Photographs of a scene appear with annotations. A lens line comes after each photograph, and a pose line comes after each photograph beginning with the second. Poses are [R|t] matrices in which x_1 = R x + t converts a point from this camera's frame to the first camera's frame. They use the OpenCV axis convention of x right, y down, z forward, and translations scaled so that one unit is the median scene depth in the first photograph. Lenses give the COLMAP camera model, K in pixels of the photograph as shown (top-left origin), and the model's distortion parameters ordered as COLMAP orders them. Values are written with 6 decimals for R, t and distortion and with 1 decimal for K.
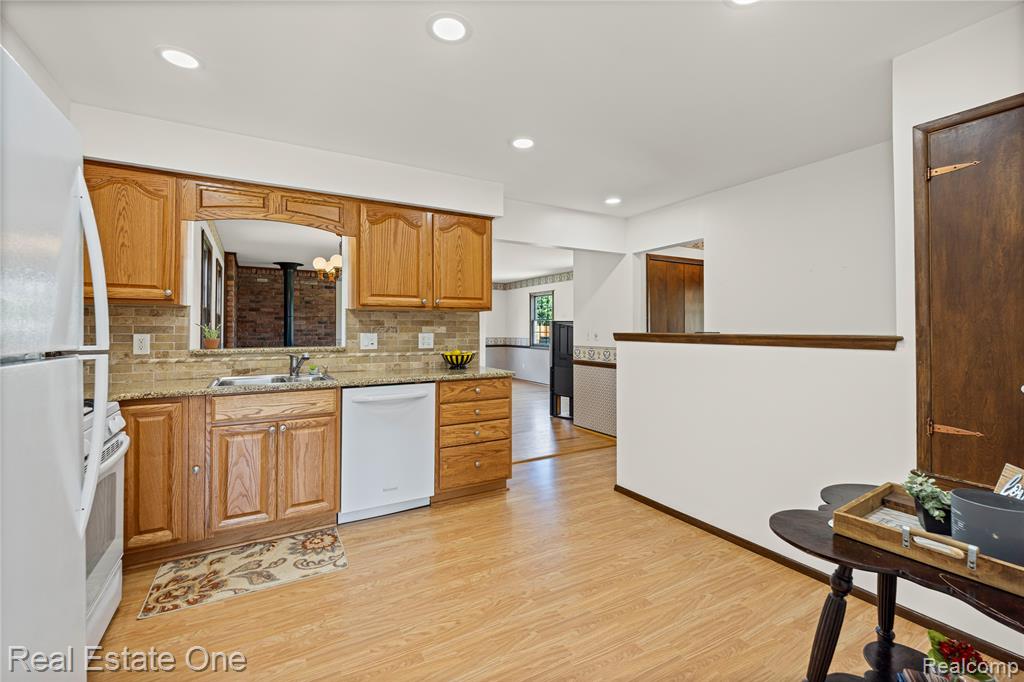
lens RADIAL K [[444.5, 0, 514.2], [0, 444.5, 322.4], [0, 0, 1]] dist [0.000286, -0.001408]
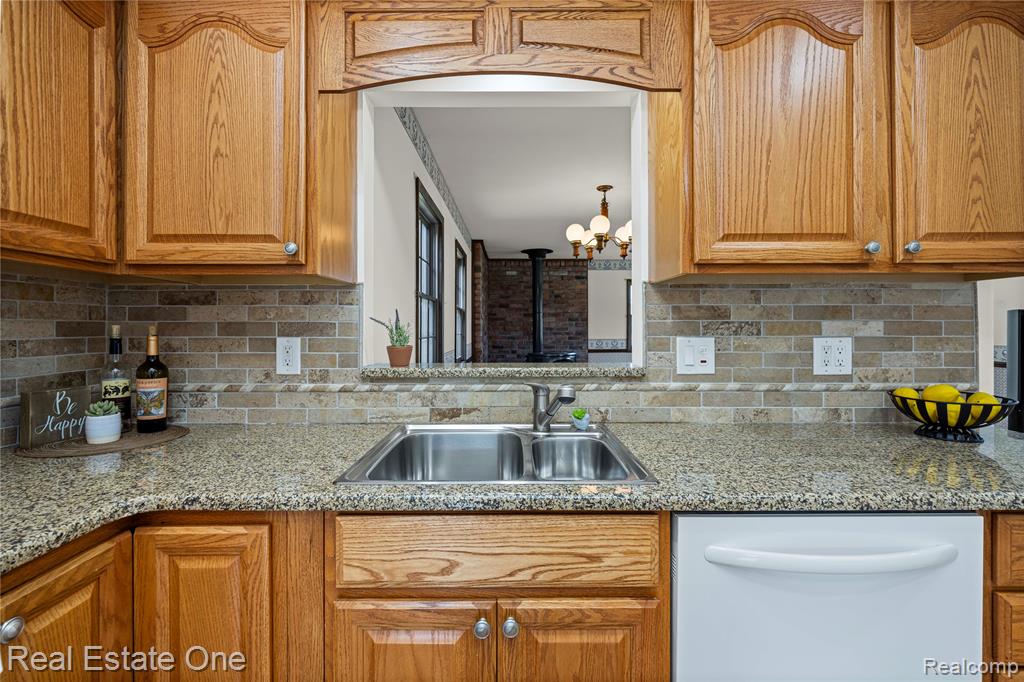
lens RADIAL K [[446.0, 0, 511.9], [0, 446.0, 325.6], [0, 0, 1]] dist [-0.000712, -0.000382]
pose [[0.861952, -0.003181, -0.506980, -0.274856], [0.009320, 0.999911, 0.009572, 0.007793], [0.506904, -0.012976, 0.861905, 0.562771]]
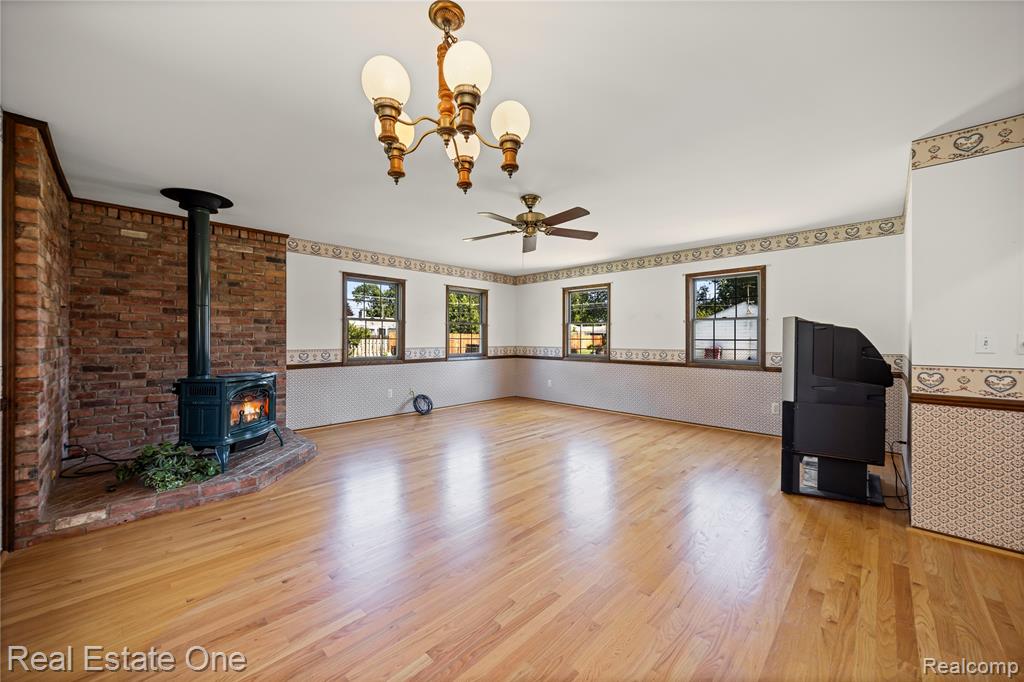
lens RADIAL K [[382.9, 0, 512.5], [0, 382.9, 338.4], [0, 0, 1]] dist [-0.007962, 0.000399]
pose [[0.964737, 0.002143, 0.263206, -0.691327], [-0.006943, 0.999826, 0.017308, 0.031818], [-0.263124, -0.018525, 0.964584, 1.223112]]
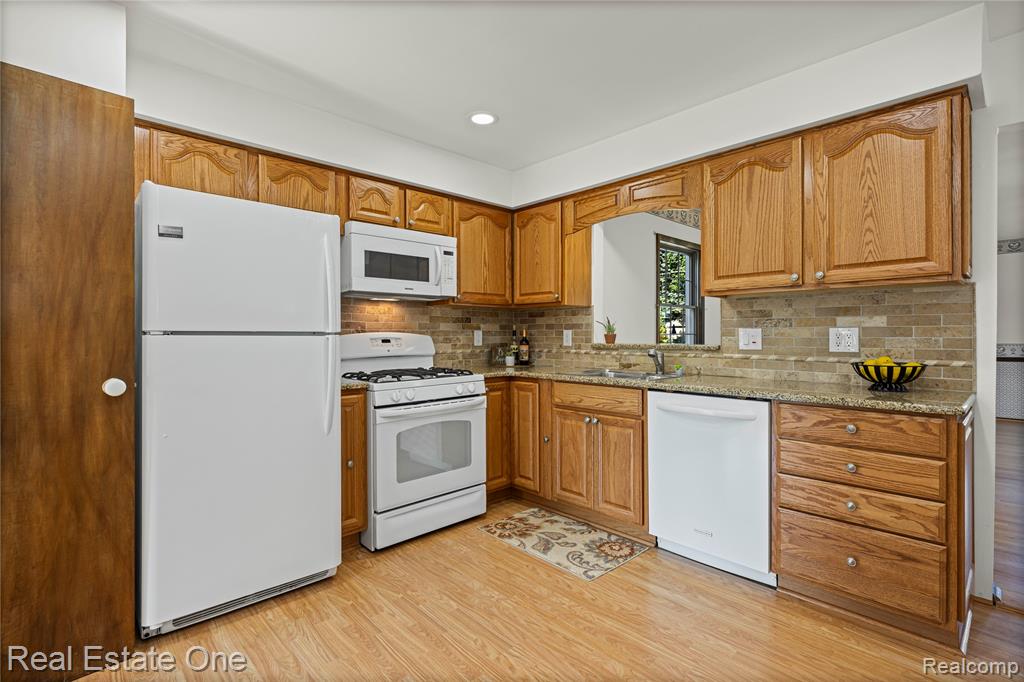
lens RADIAL K [[483.6, 0, 511.0], [0, 483.6, 336.1], [0, 0, 1]] dist [0.005216, -0.001263]
pose [[0.226376, 0.003118, -0.974035, 0.399557], [0.018074, 0.999809, 0.007402, 0.025552], [0.973872, -0.019280, 0.226277, 0.445192]]
